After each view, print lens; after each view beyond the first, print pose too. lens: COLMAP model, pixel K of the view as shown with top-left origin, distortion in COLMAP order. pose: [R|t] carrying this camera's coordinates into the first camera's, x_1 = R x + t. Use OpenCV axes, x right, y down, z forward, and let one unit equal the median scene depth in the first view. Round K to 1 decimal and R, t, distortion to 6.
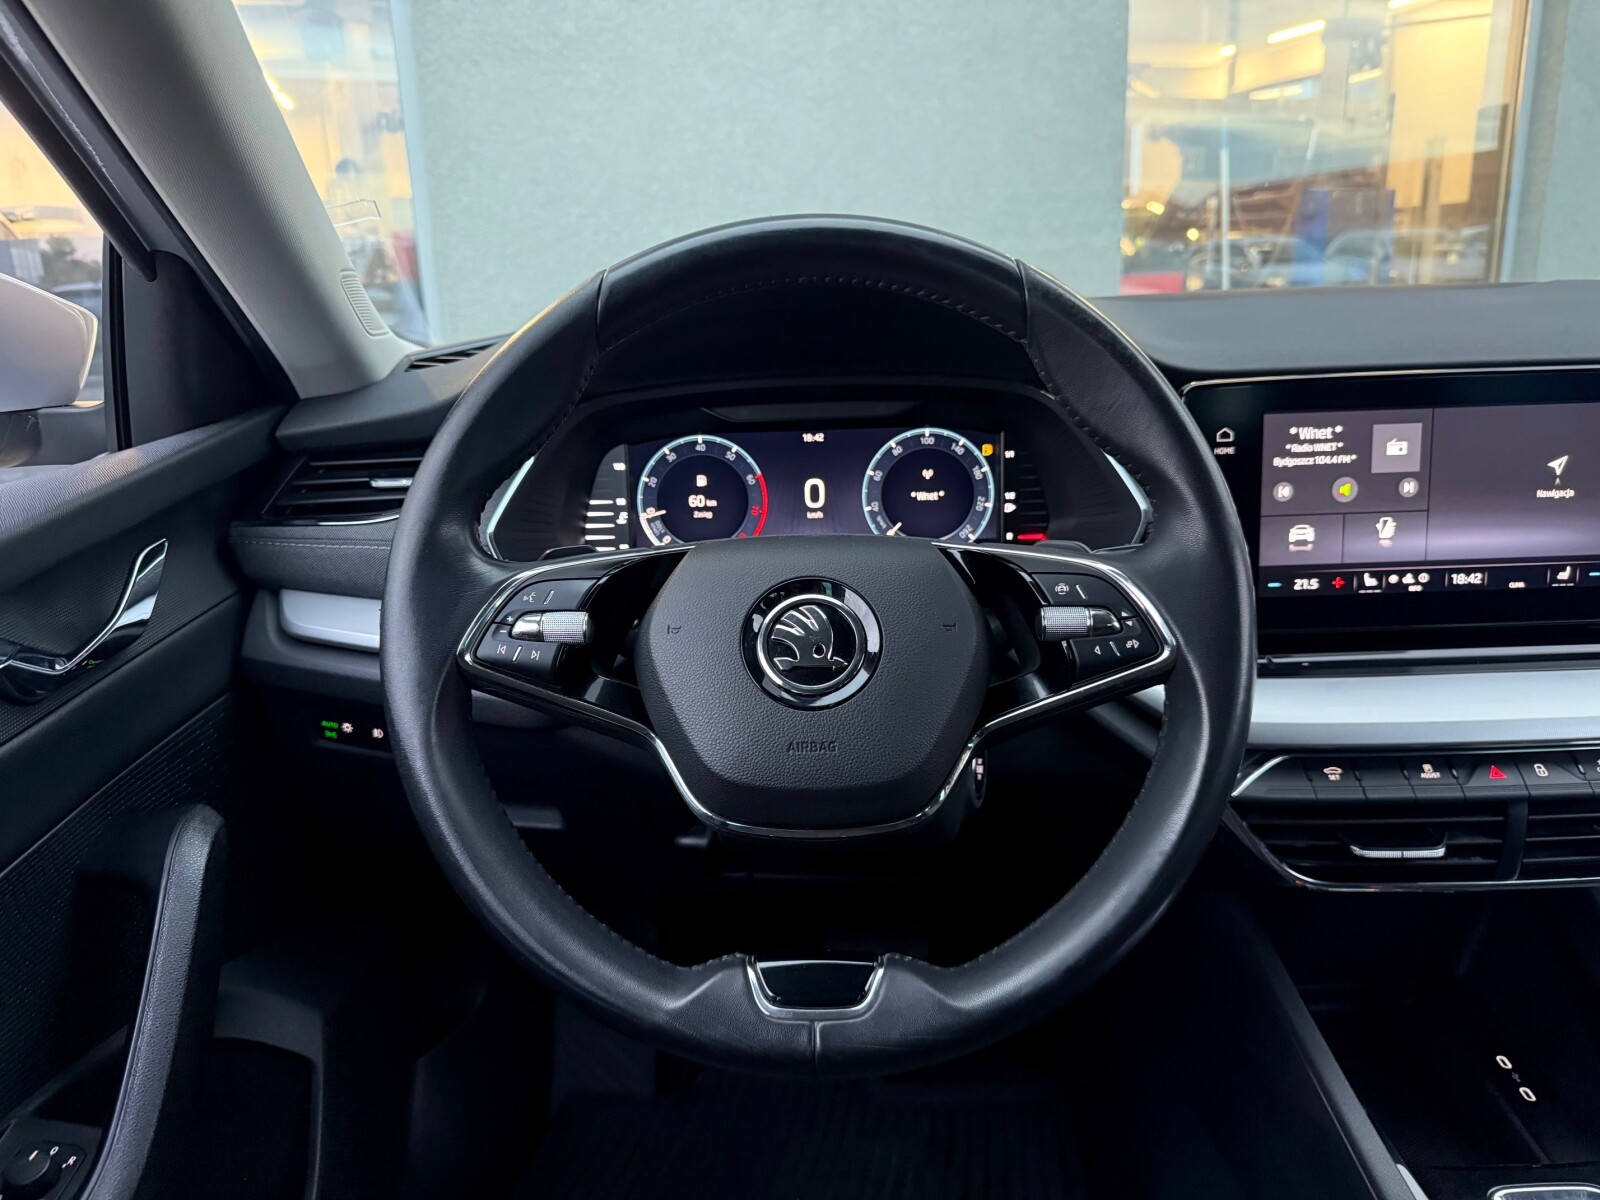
lens RADIAL K [[1135.8, 0, 800.0], [0, 1135.8, 600.0], [0, 0, 1]] dist [0.127203, -0.222283]
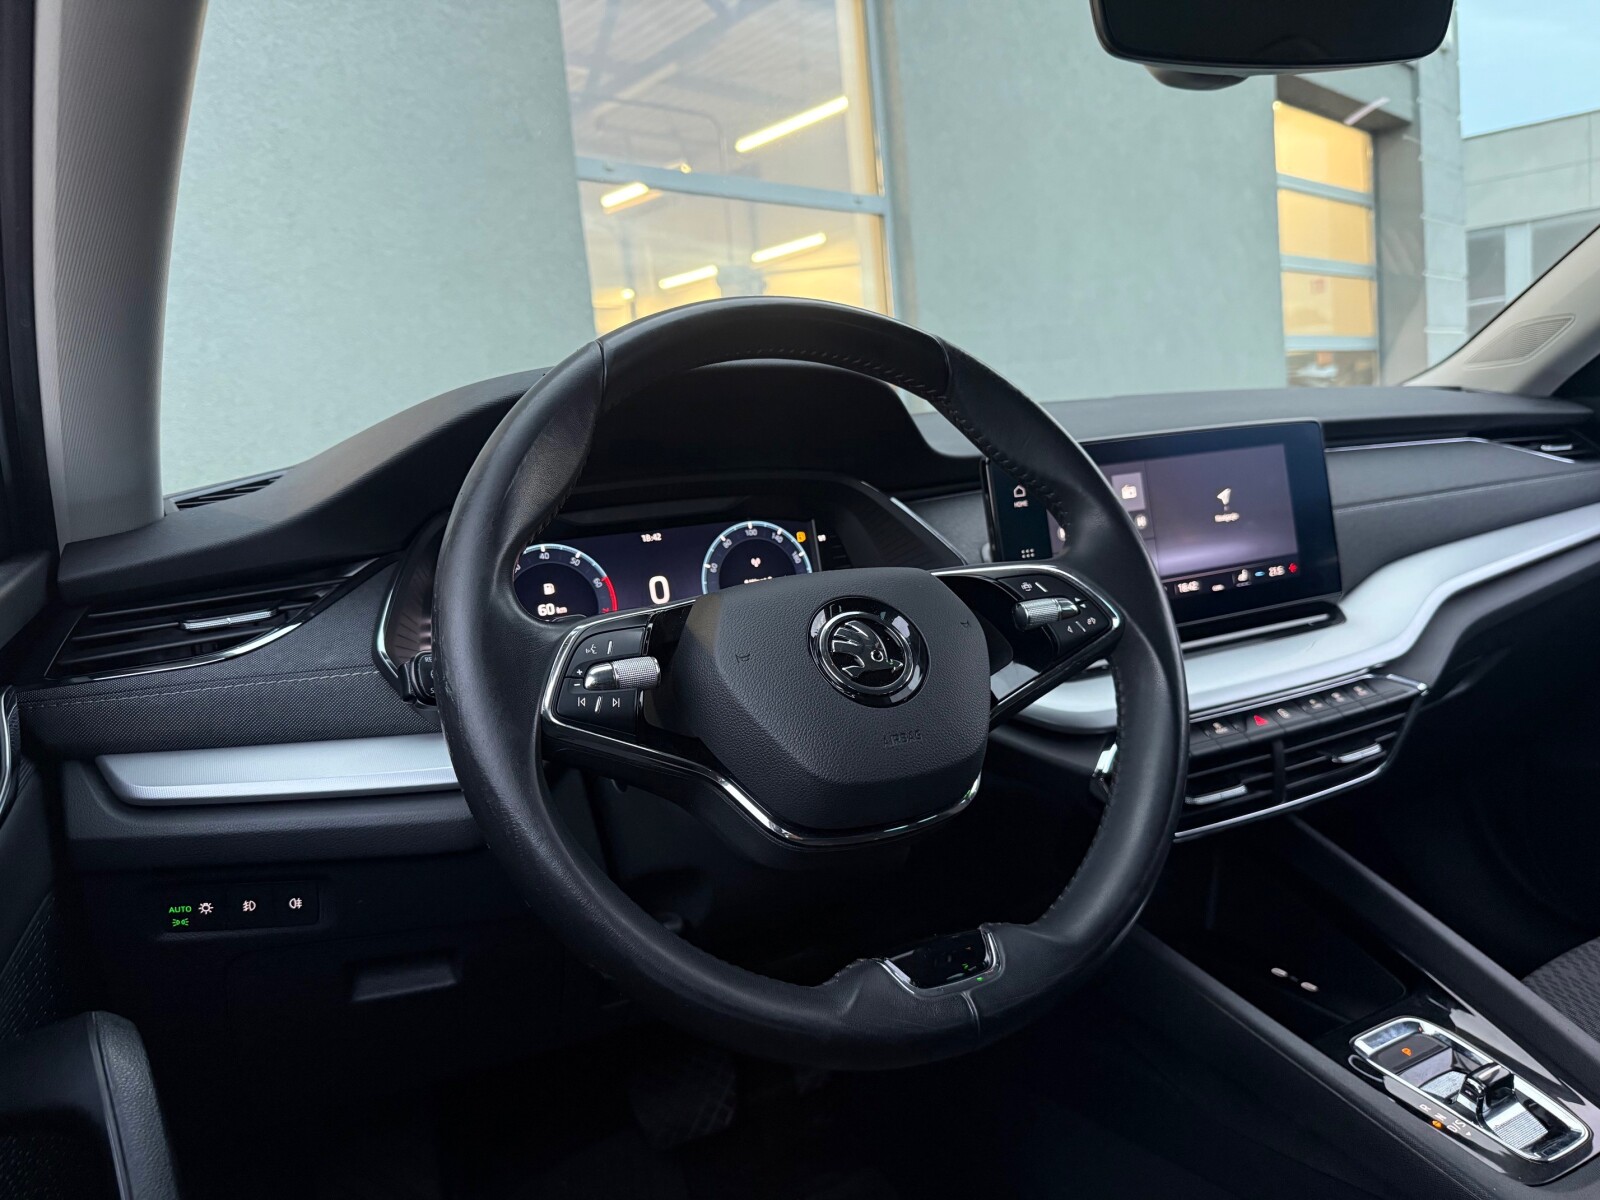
lens RADIAL K [[1135.8, 0, 800.0], [0, 1135.8, 600.0], [0, 0, 1]] dist [0.127203, -0.222283]
pose [[0.886710, -0.101654, 0.451011, -0.346052], [0.183154, 0.972950, -0.140796, 0.085330], [-0.424499, 0.207450, 0.881343, 0.035401]]
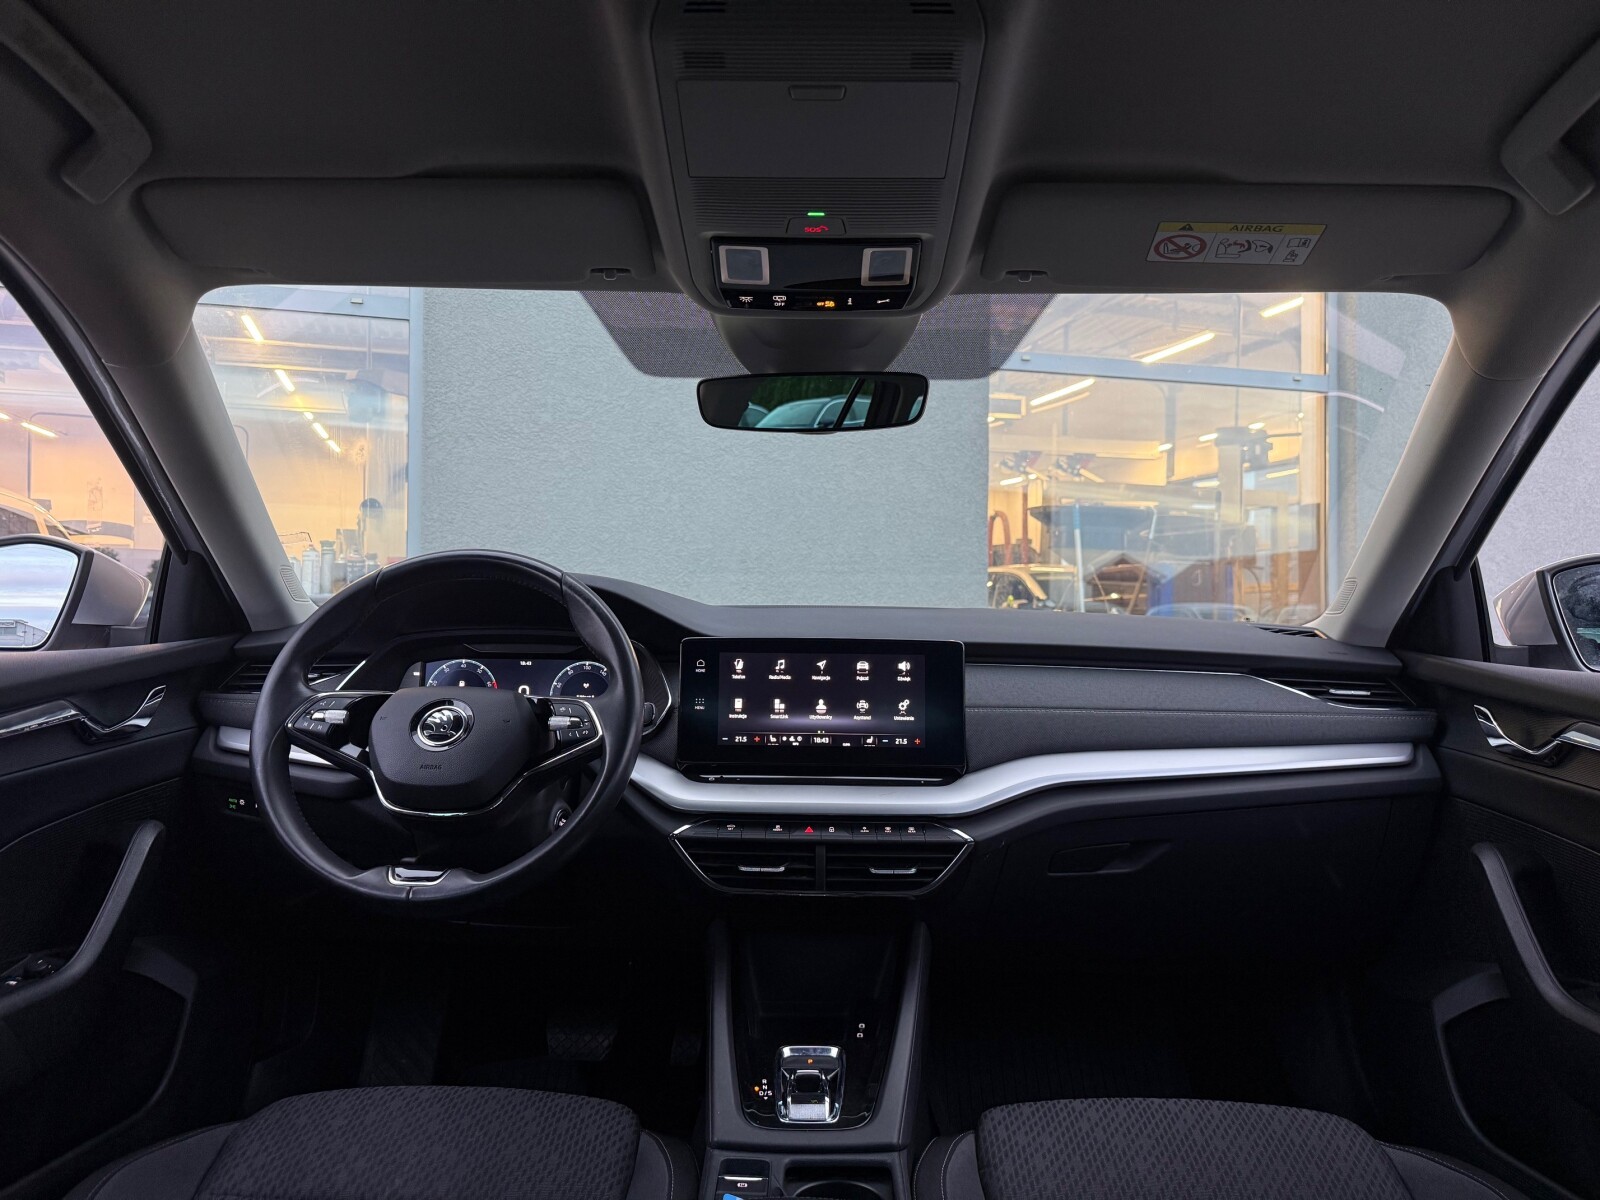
lens RADIAL K [[1135.8, 0, 800.0], [0, 1135.8, 600.0], [0, 0, 1]] dist [0.127203, -0.222283]
pose [[0.998709, 0.050008, -0.008957, 0.470068], [-0.050473, 0.956563, -0.287124, 0.270797], [-0.005791, 0.287206, 0.957851, -0.811509]]
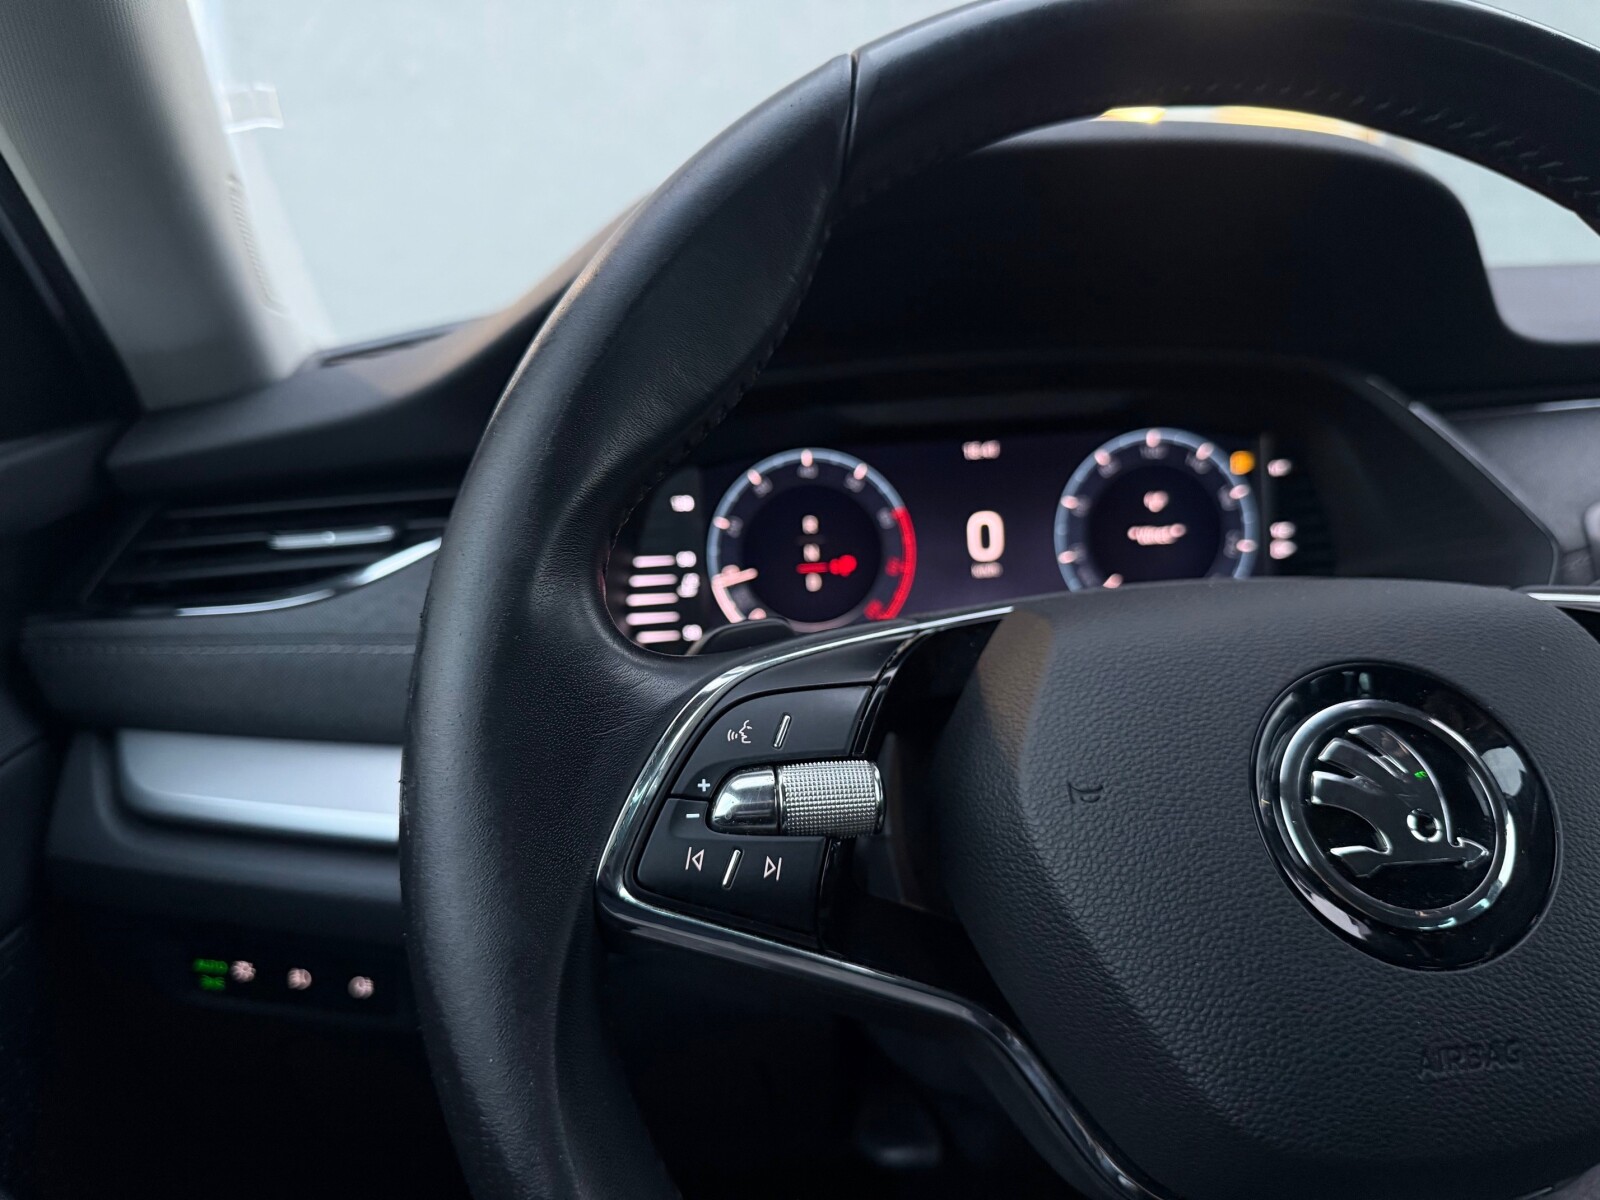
lens RADIAL K [[1168.6, 0, 778.9], [0, 1168.6, 612.9], [0, 0, 1]] dist [0.131504, -0.253225]
pose [[0.992603, -0.037721, 0.115399, -0.183176], [0.045580, 0.996762, -0.066243, -0.012281], [-0.112527, 0.071013, 0.991108, 0.362606]]
